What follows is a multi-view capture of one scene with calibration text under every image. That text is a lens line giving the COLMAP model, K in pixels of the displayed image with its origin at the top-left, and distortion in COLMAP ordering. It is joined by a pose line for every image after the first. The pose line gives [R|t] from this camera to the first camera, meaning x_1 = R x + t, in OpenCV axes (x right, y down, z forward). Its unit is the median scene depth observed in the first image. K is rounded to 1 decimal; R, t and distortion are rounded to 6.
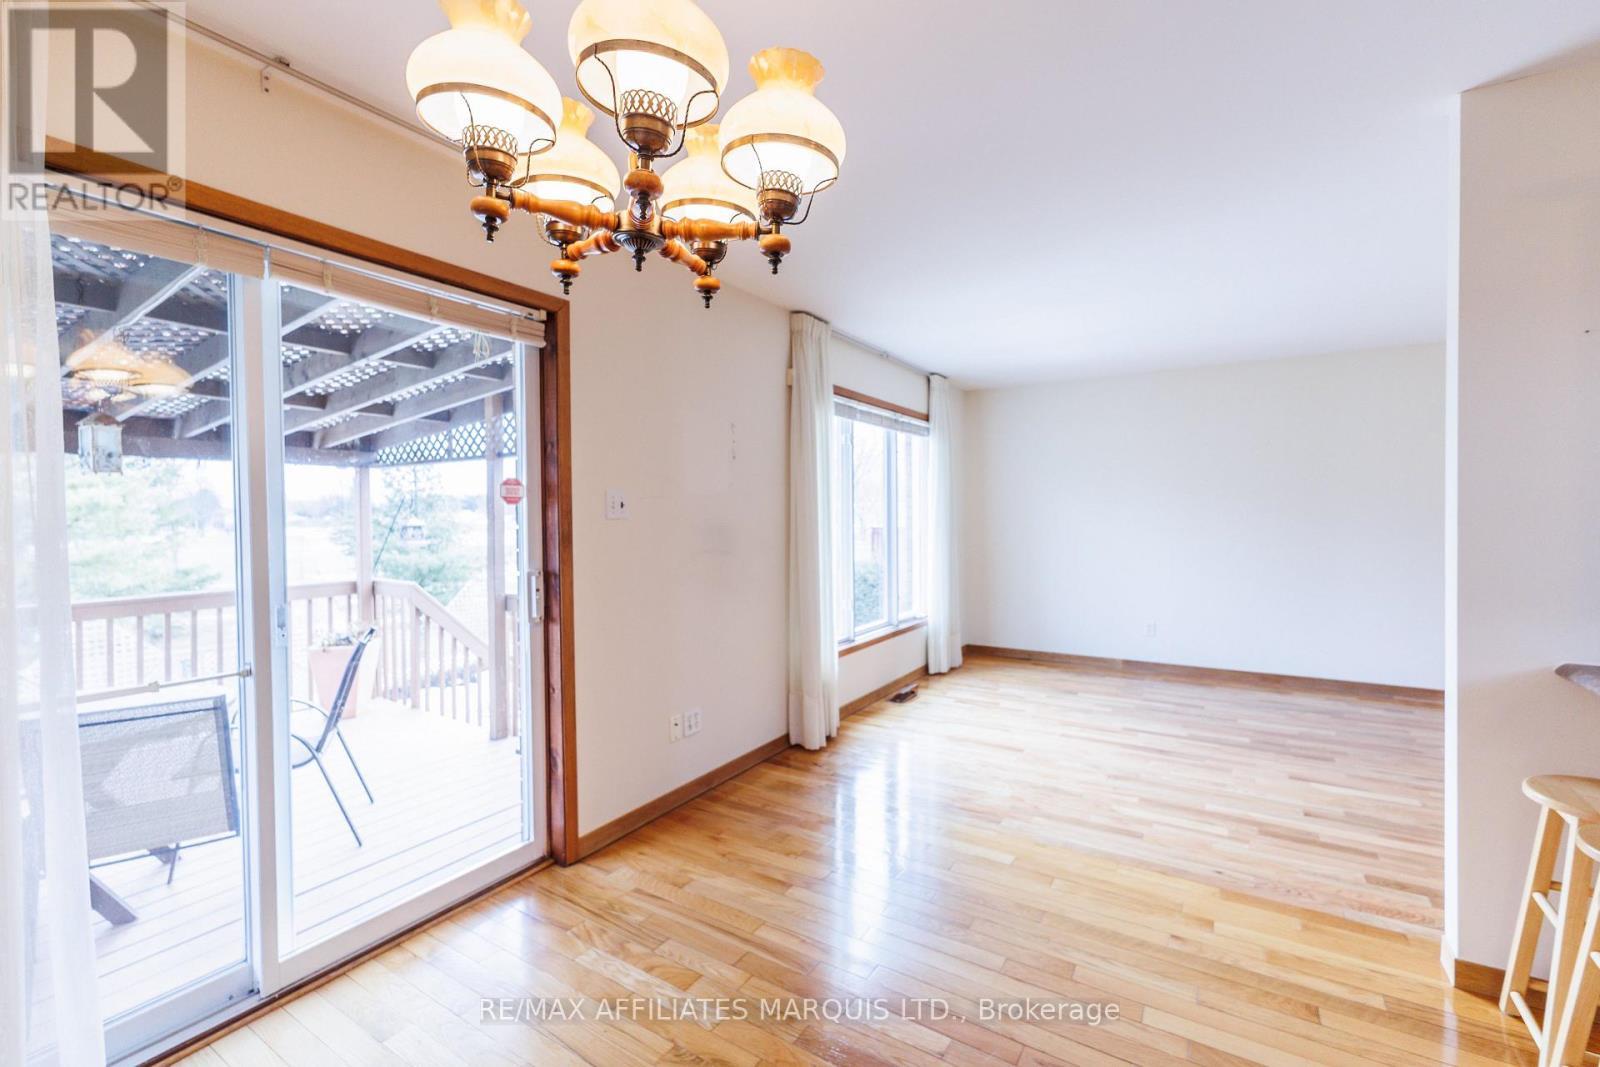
lens RADIAL K [[691.5, 0, 798.1], [0, 691.5, 529.0], [0, 0, 1]] dist [0.010716, -0.001347]
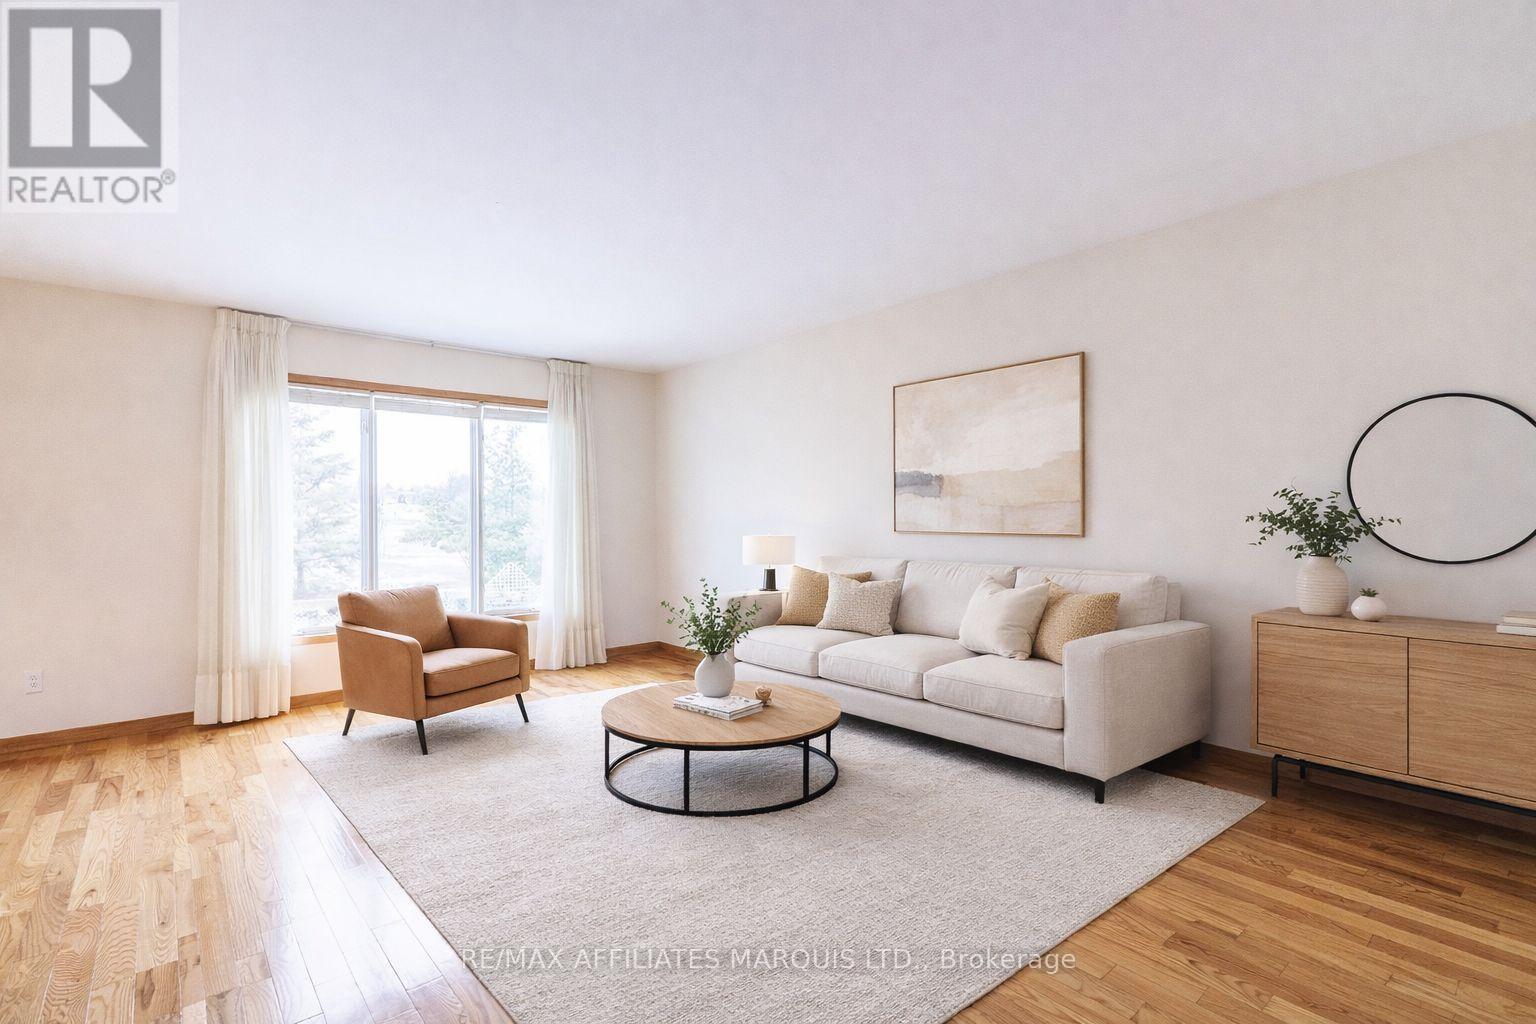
lens RADIAL K [[663.9, 0, 766.2], [0, 663.9, 507.7], [0, 0, 1]] dist [0.010716, -0.001347]
pose [[0.952593, 0.003558, -0.304228, 0.772944], [-0.011378, 0.999649, -0.023936, 0.003099], [0.304036, 0.026263, 0.952298, 0.210262]]
